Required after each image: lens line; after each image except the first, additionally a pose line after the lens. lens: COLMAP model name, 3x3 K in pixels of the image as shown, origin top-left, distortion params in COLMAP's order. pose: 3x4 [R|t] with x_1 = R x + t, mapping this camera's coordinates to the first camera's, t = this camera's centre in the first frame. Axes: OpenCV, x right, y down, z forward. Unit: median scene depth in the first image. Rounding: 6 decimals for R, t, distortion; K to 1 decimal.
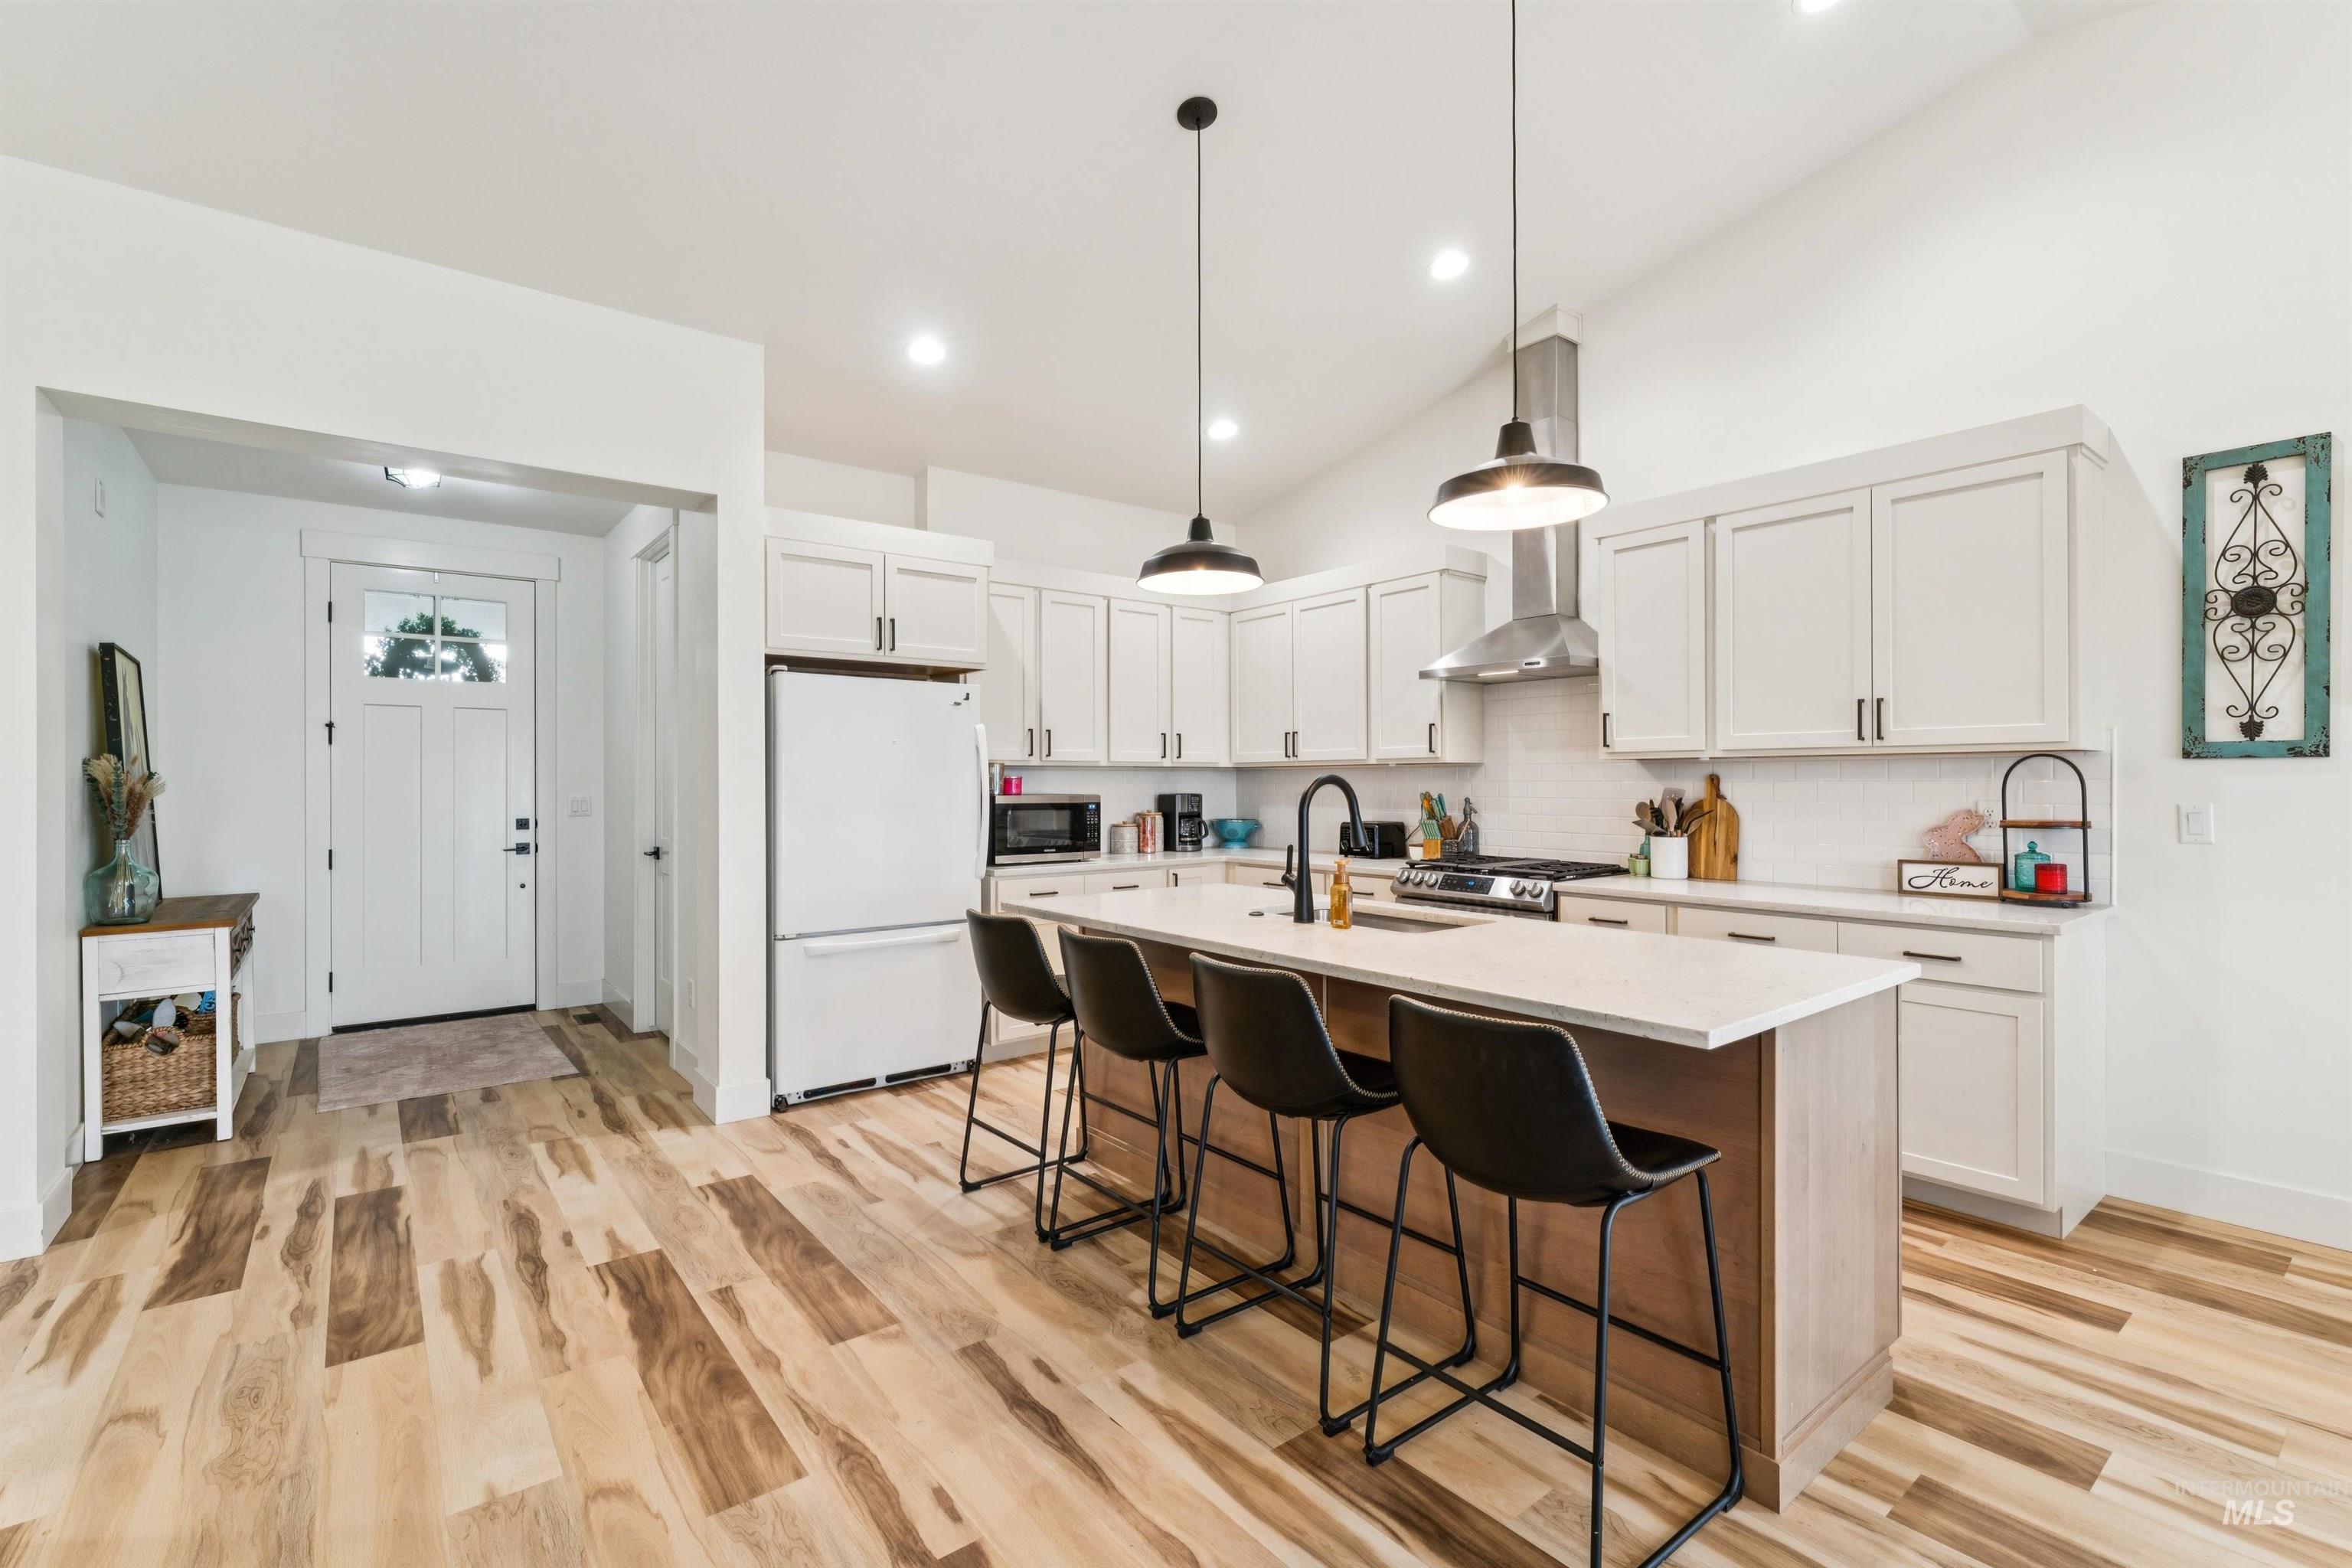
lens RADIAL K [[1044.8, 0, 1178.0], [0, 1044.8, 783.6], [0, 0, 1]] dist [-0.002579, -0.000581]
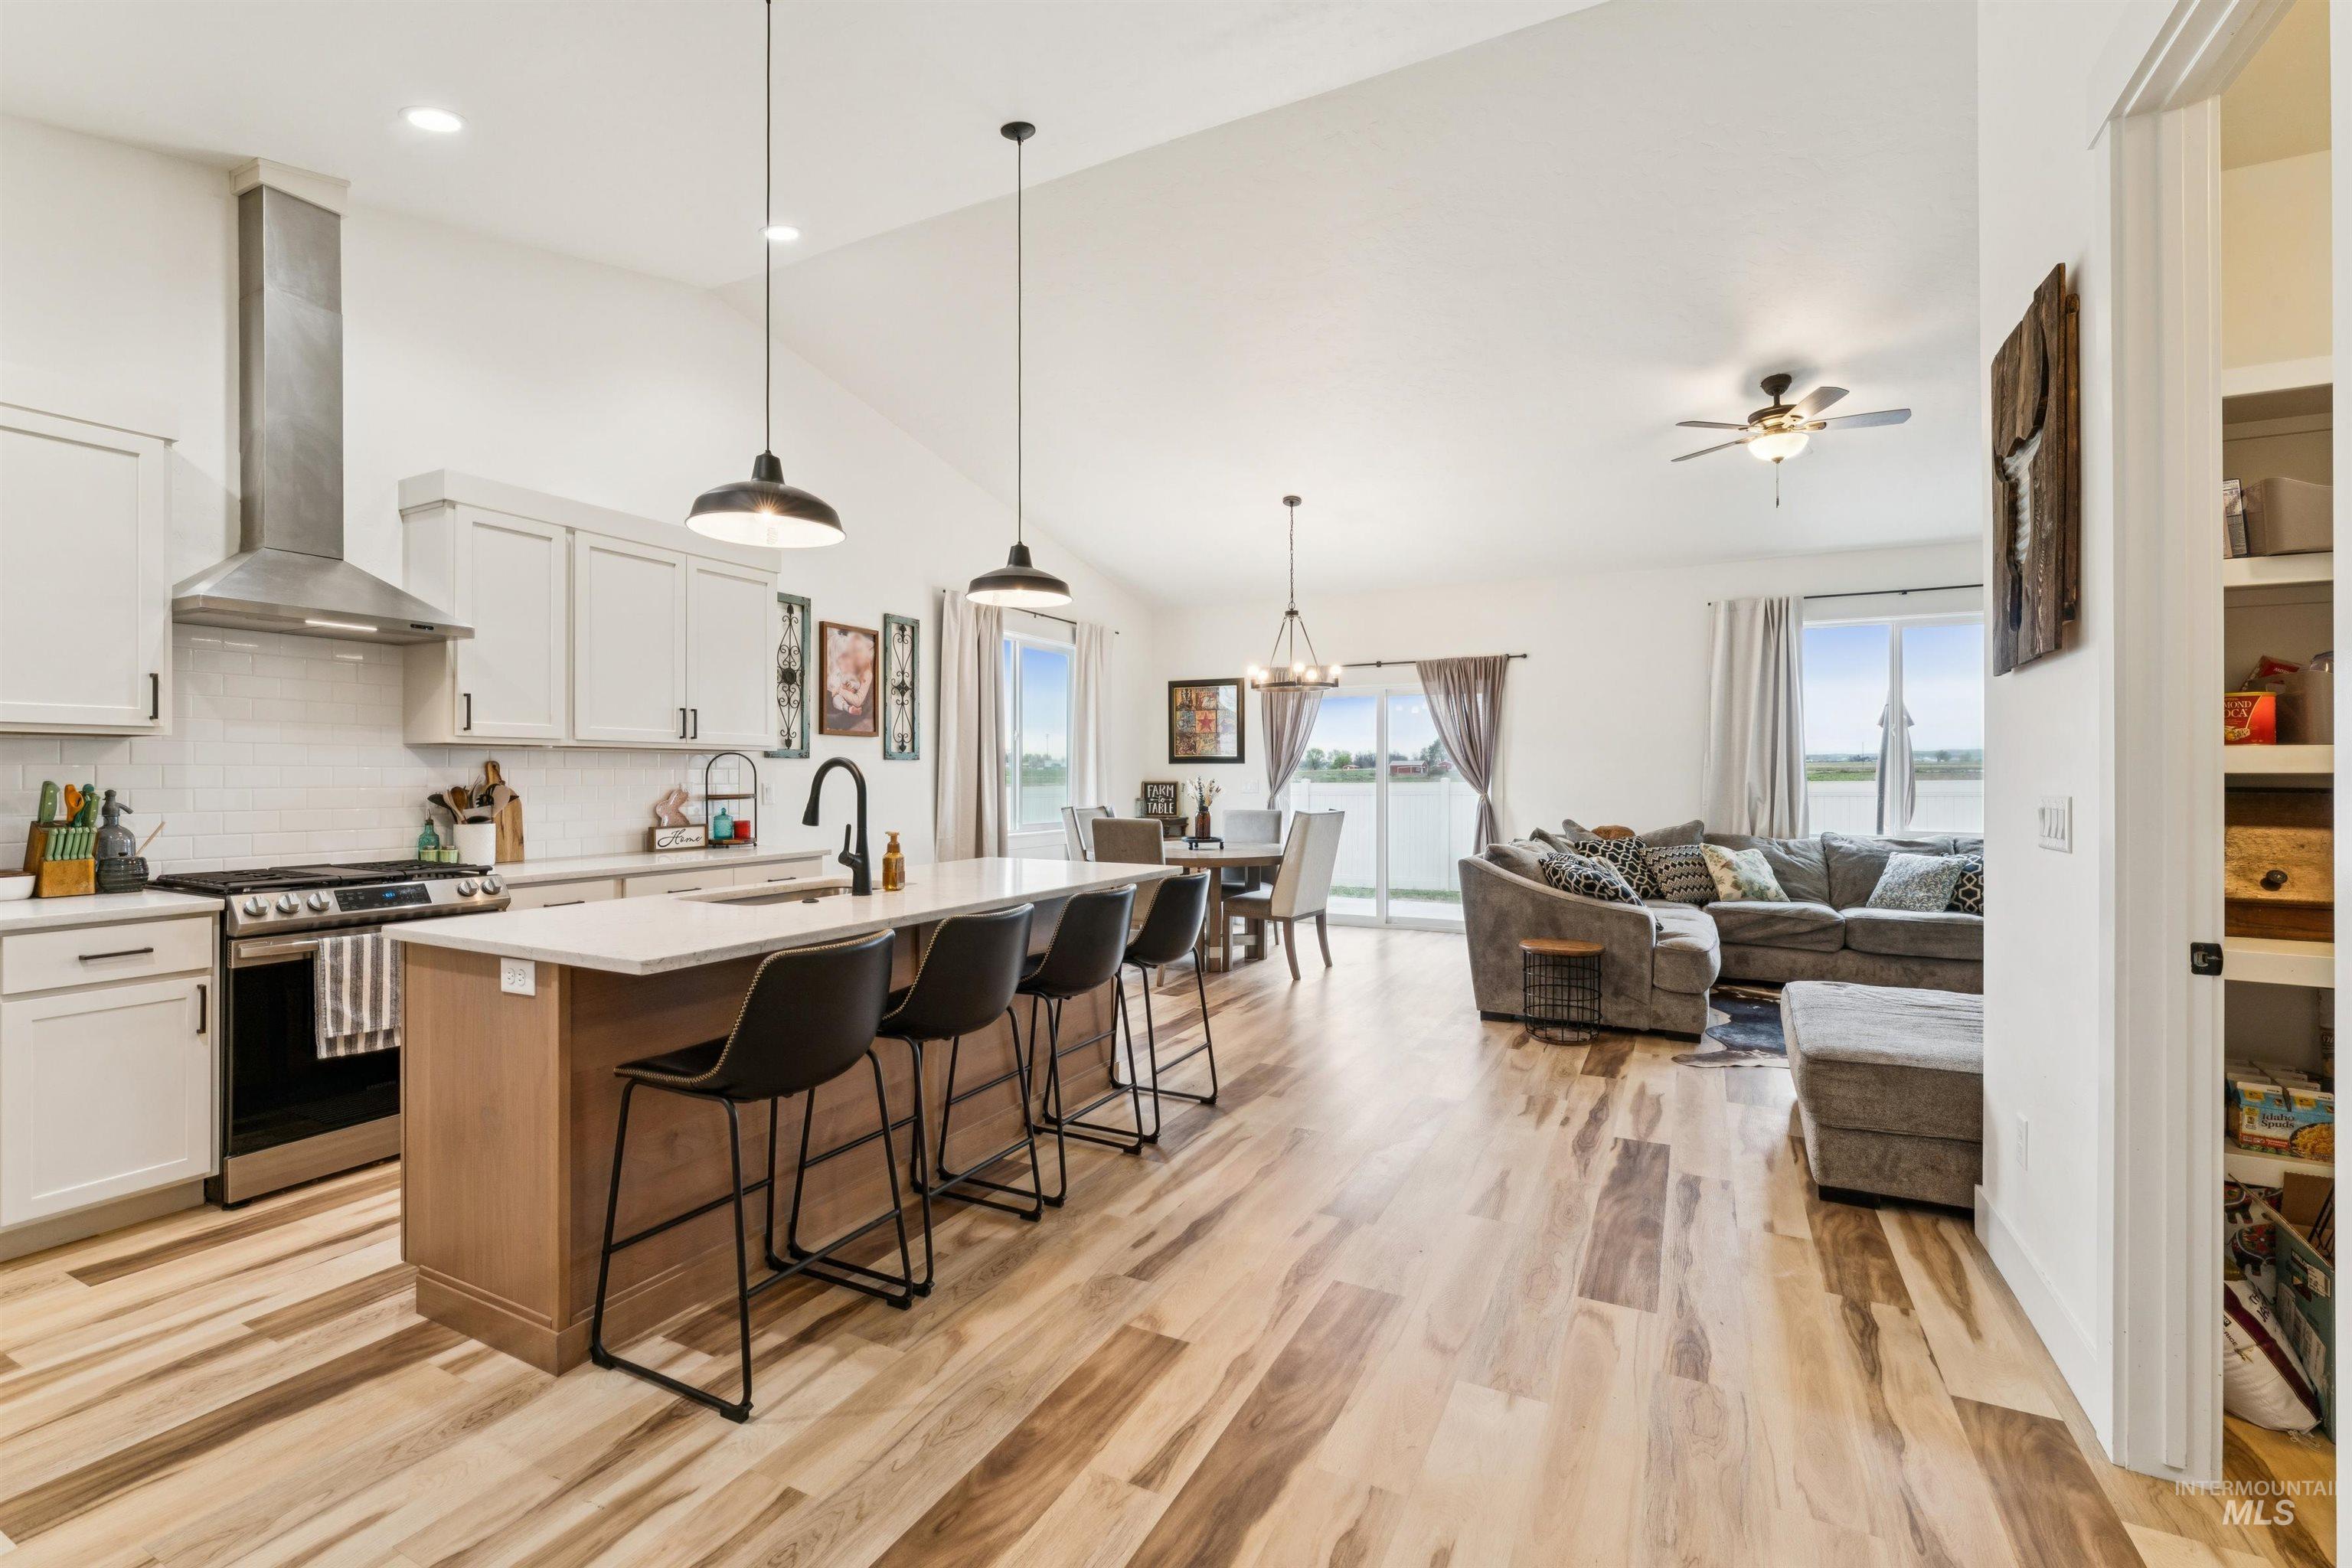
lens RADIAL K [[1014.2, 0, 1178.0], [0, 1014.2, 771.7], [0, 0, 1]] dist [-0.002751, -0.000103]
pose [[-0.416658, 0.006631, 0.909039, -0.817766], [0.002779, 0.999978, -0.006021, 0.011619], [-0.909059, 0.000017, -0.416667, 0.969066]]
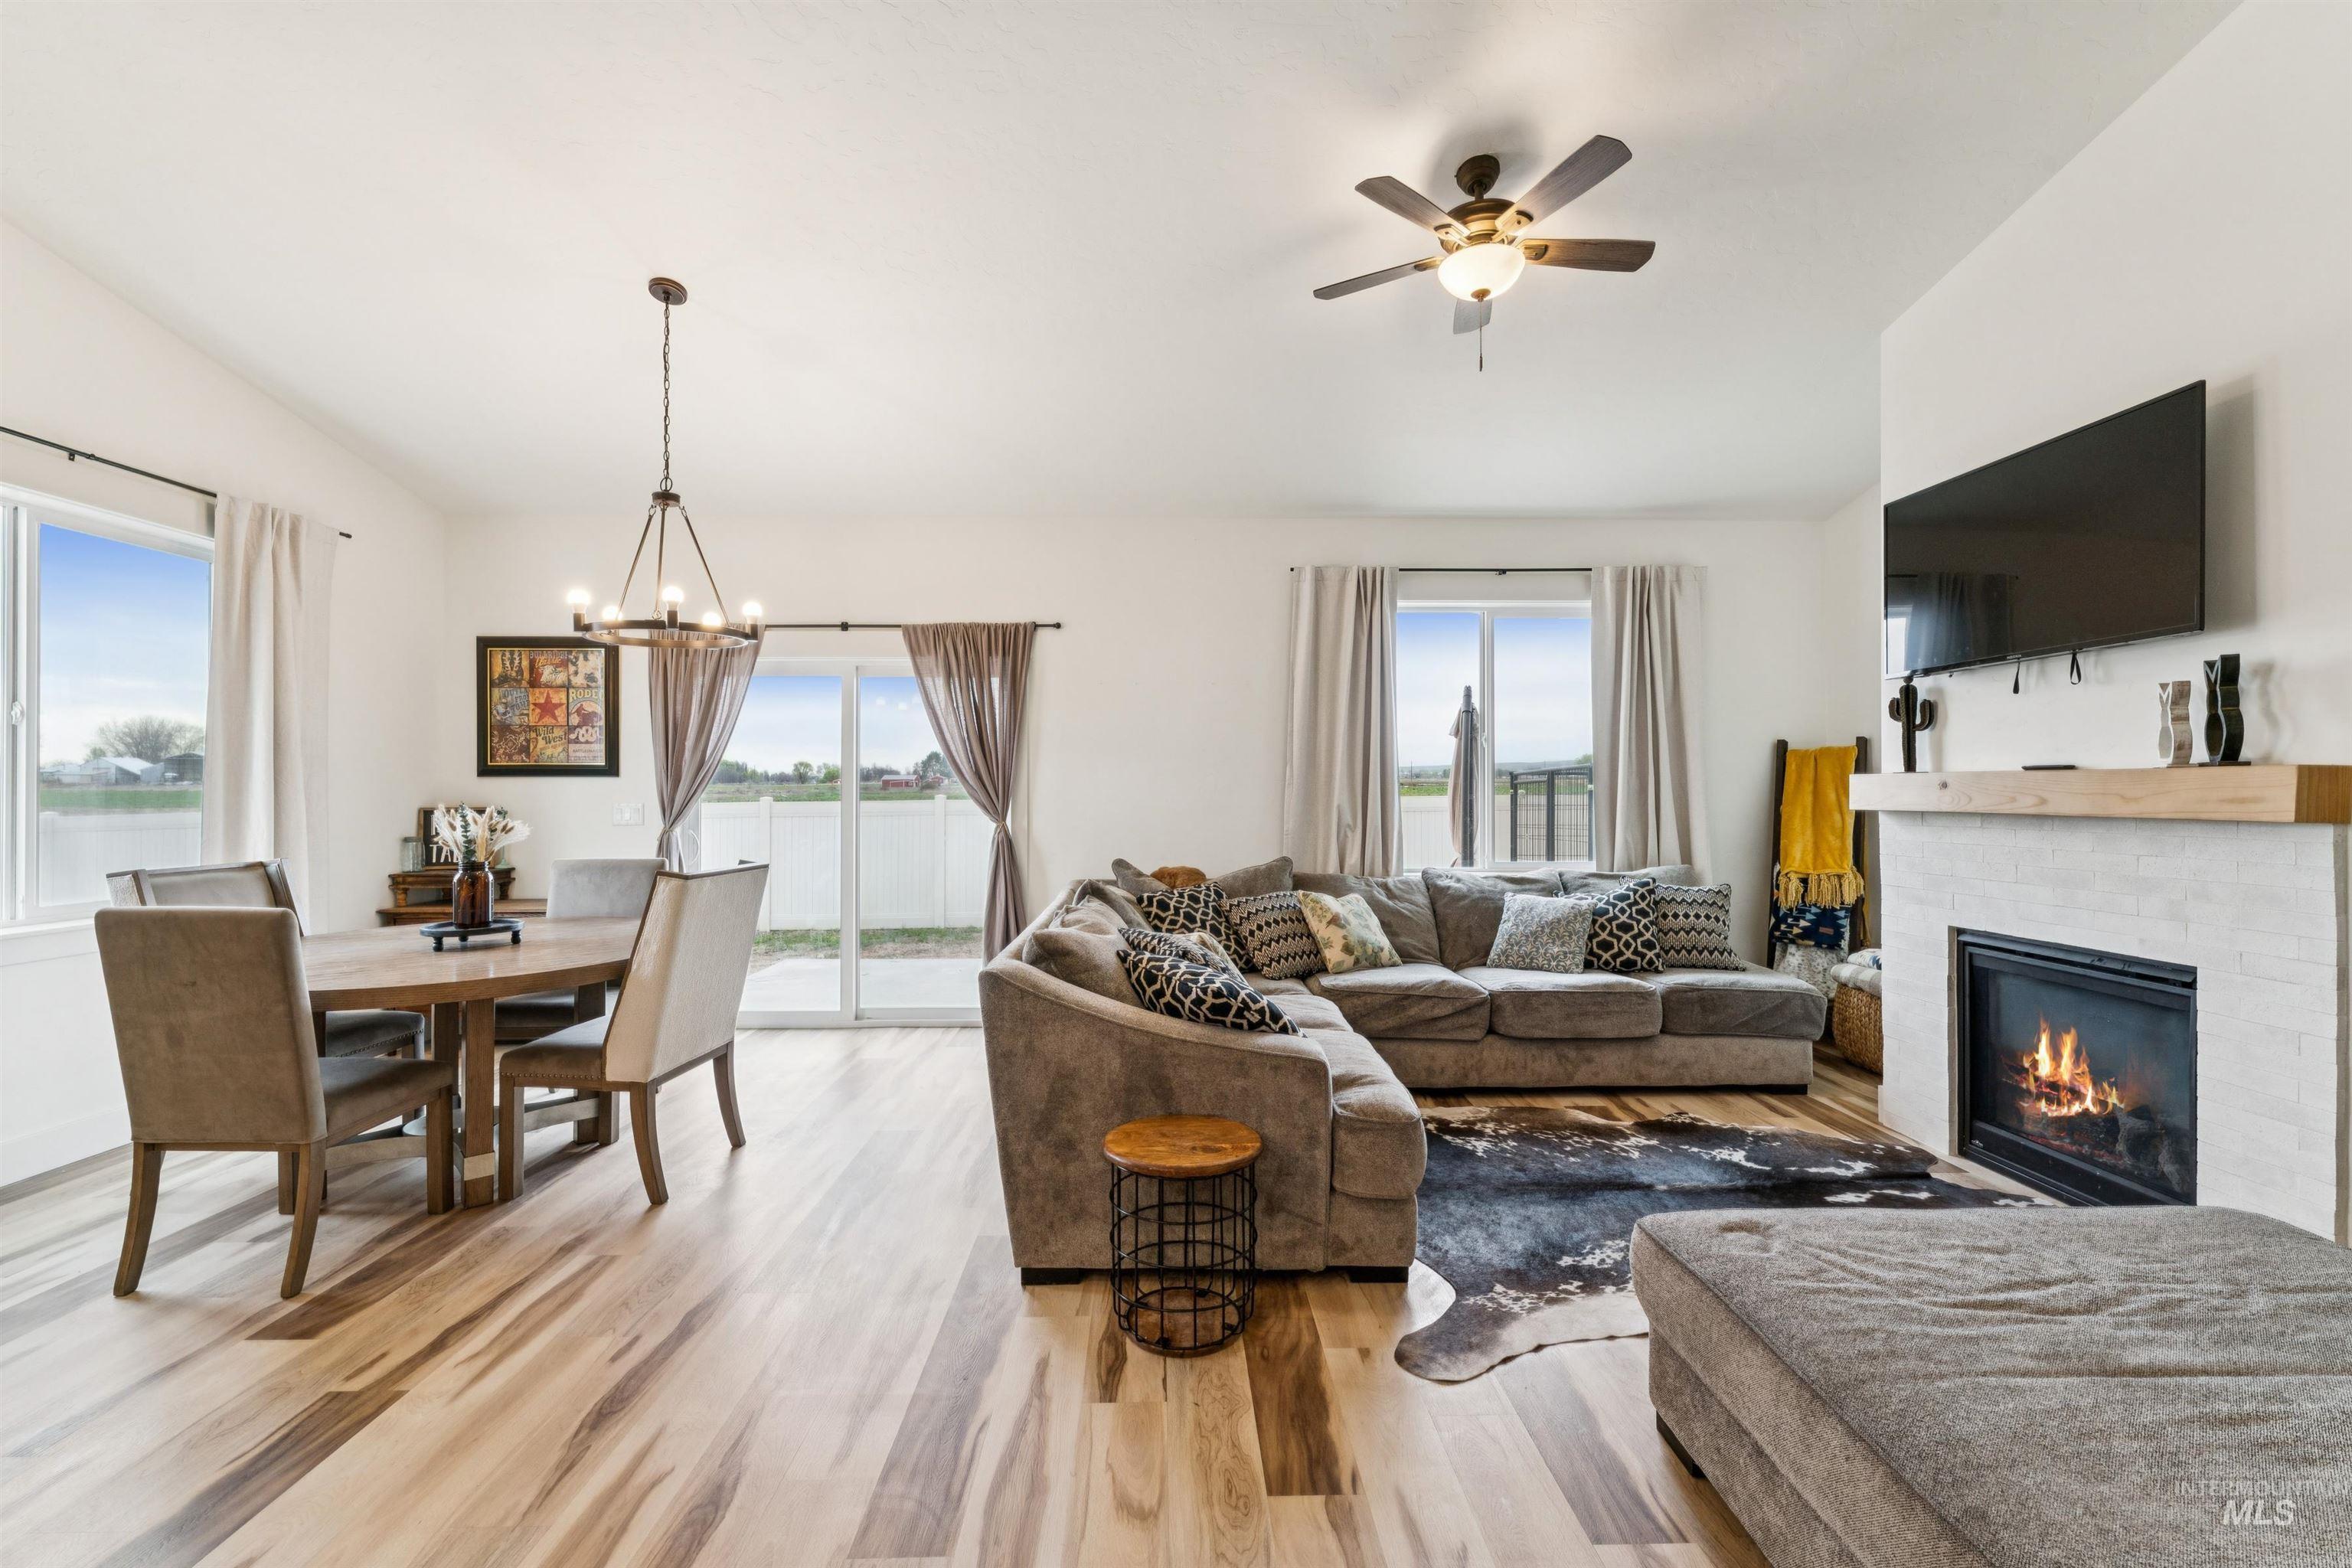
lens RADIAL K [[993.6, 0, 1178.3], [0, 993.6, 786.6], [0, 0, 1]] dist [-0.004962, -0.000083]
pose [[-0.798171, 0.006012, 0.602401, -0.178747], [0.004888, 0.999982, -0.003504, 0.000266], [-0.602412, 0.000147, -0.798186, 0.457140]]
